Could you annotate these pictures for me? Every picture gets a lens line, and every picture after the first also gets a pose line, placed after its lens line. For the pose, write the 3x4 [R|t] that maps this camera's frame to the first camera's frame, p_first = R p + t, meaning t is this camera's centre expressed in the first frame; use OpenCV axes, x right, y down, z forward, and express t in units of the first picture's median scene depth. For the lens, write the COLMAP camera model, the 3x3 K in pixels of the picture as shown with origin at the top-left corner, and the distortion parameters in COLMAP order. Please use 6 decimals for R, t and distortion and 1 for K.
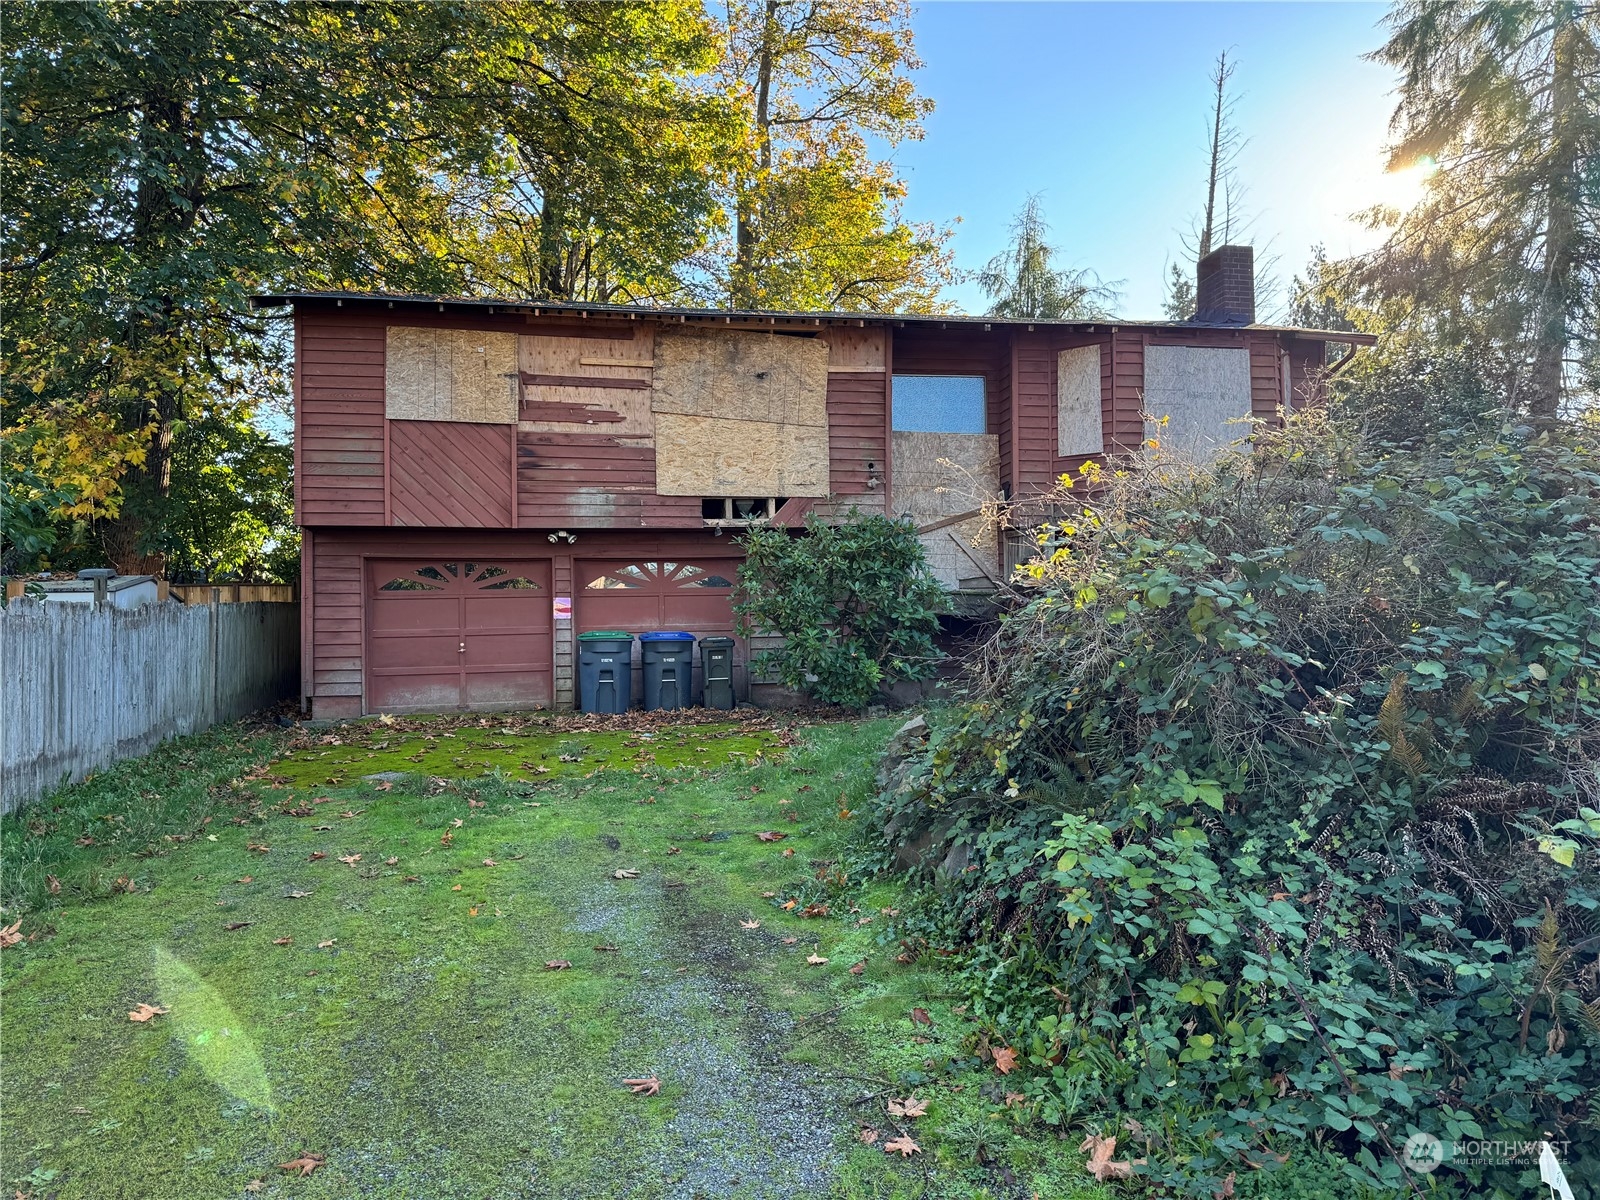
lens RADIAL K [[1119.3, 0, 815.0], [0, 1119.3, 610.2], [0, 0, 1]] dist [0.093964, -0.104379]
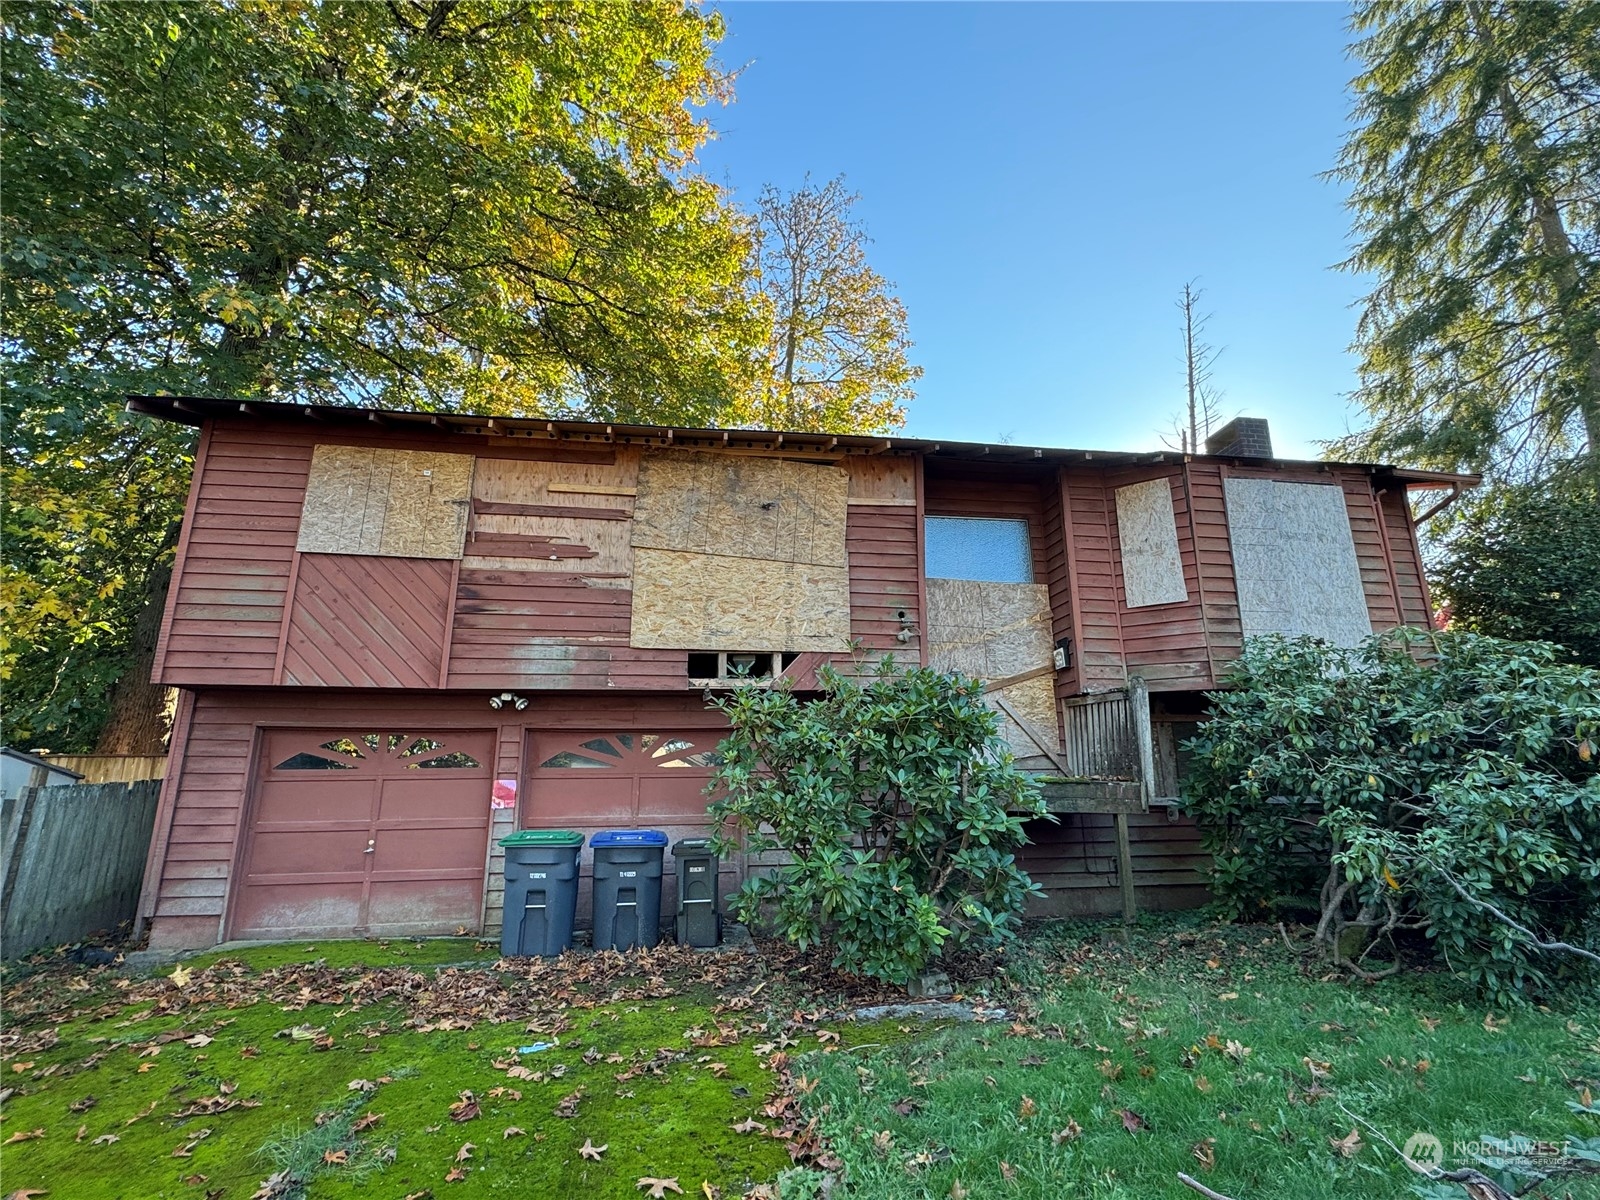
lens RADIAL K [[762.5, 0, 796.0], [0, 762.5, 596.0], [0, 0, 1]] dist [-0.006420, 0.005020]
pose [[0.999123, -0.000595, -0.041876, -0.002945], [-0.008478, 0.976323, -0.216152, -0.023640], [0.041013, 0.216317, 0.975461, 0.474365]]
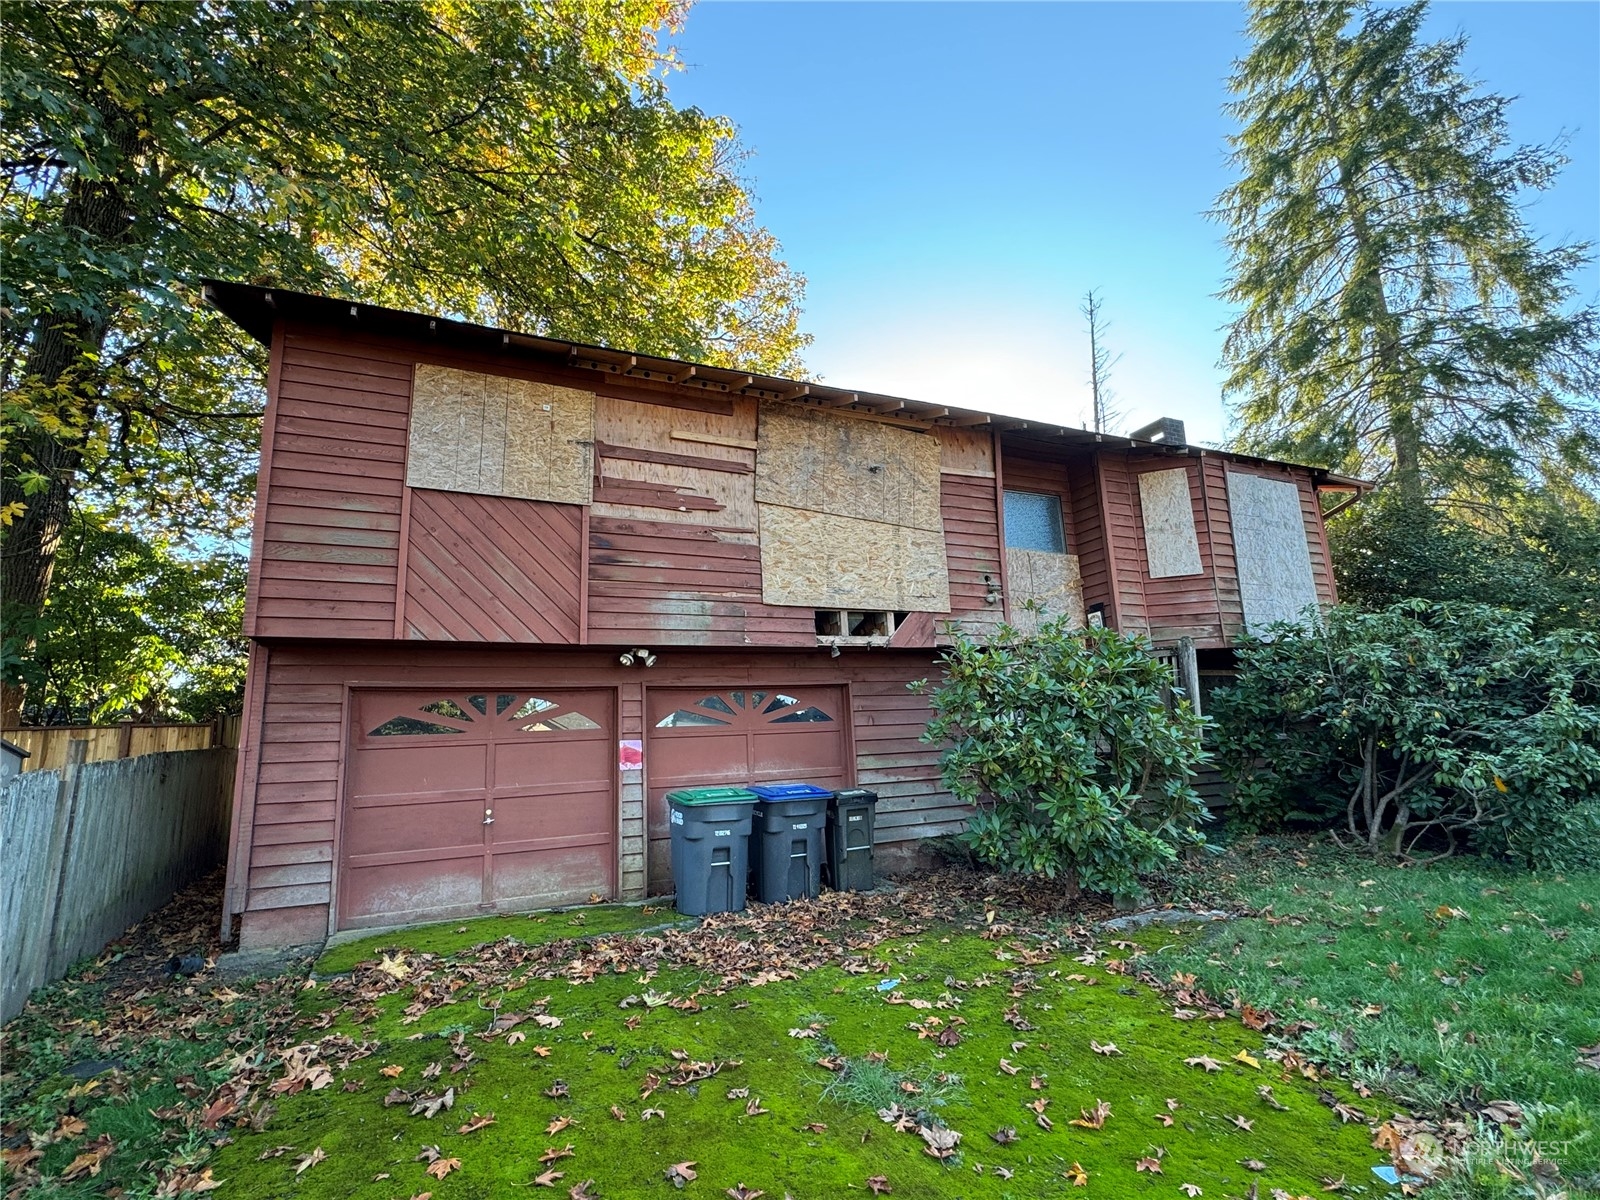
lens RADIAL K [[762.5, 0, 799.7], [0, 762.5, 595.1], [0, 0, 1]] dist [-0.006420, 0.005020]
pose [[0.971095, 0.023481, 0.237534, -0.241948], [0.017241, 0.985650, -0.167920, -0.019499], [-0.238068, 0.167162, 0.956755, 0.484253]]
